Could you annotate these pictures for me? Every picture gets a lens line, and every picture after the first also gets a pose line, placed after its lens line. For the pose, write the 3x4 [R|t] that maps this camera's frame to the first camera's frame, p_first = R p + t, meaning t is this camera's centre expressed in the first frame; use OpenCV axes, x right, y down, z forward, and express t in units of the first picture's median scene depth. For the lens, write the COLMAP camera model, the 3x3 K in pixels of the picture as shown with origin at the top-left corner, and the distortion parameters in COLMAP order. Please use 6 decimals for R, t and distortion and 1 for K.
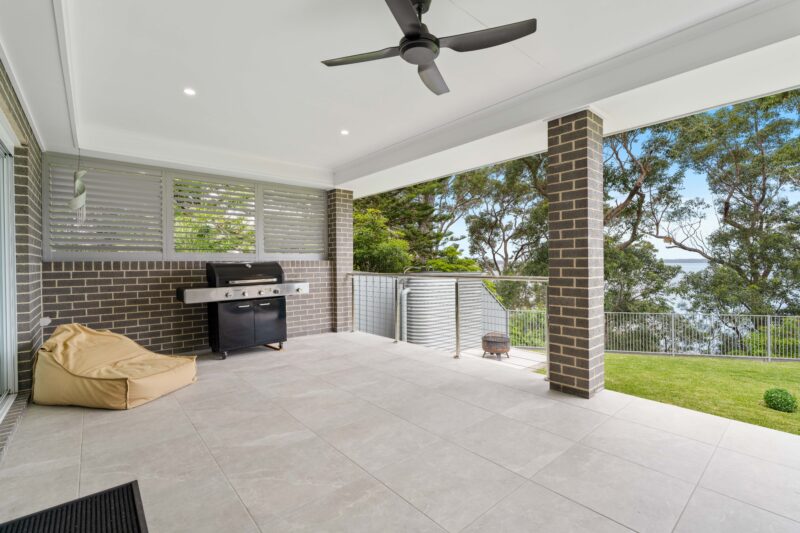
lens RADIAL K [[371.6, 0, 394.8], [0, 371.6, 266.6], [0, 0, 1]] dist [-0.001280, 0.000967]
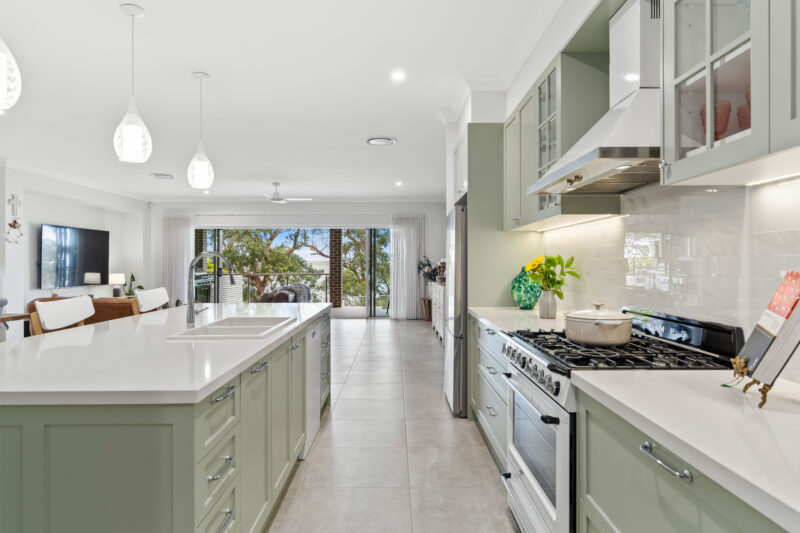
lens RADIAL K [[471.4, 0, 403.3], [0, 471.4, 264.4], [0, 0, 1]] dist [0.001664, -0.001281]
pose [[0.647126, 0.007955, 0.762342, -0.307234], [0.000640, 0.999940, -0.010977, -0.000351], [-0.762383, 0.007591, 0.647082, -0.284331]]
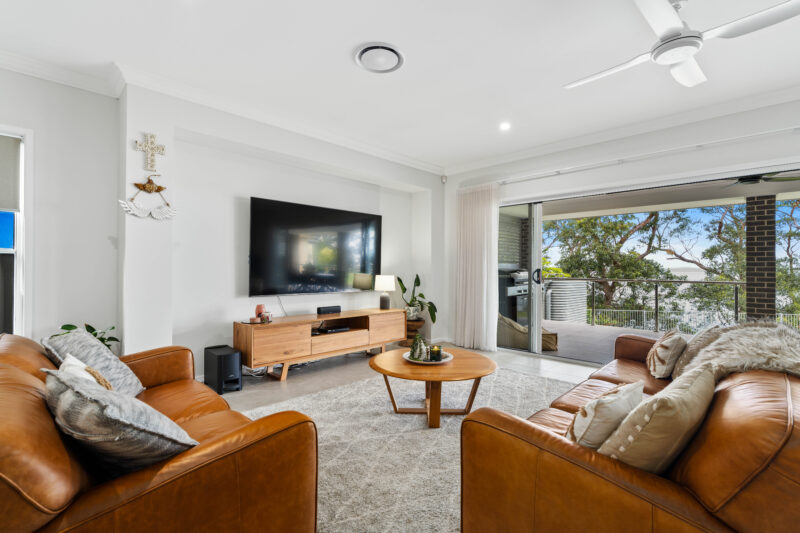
lens RADIAL K [[371.6, 0, 405.9], [0, 371.6, 265.3], [0, 0, 1]] dist [-0.001280, 0.000967]
pose [[0.997079, 0.016069, 0.074668, -0.187157], [-0.014801, 0.999737, -0.017496, 0.000457], [-0.074930, 0.016340, 0.997055, -0.093904]]
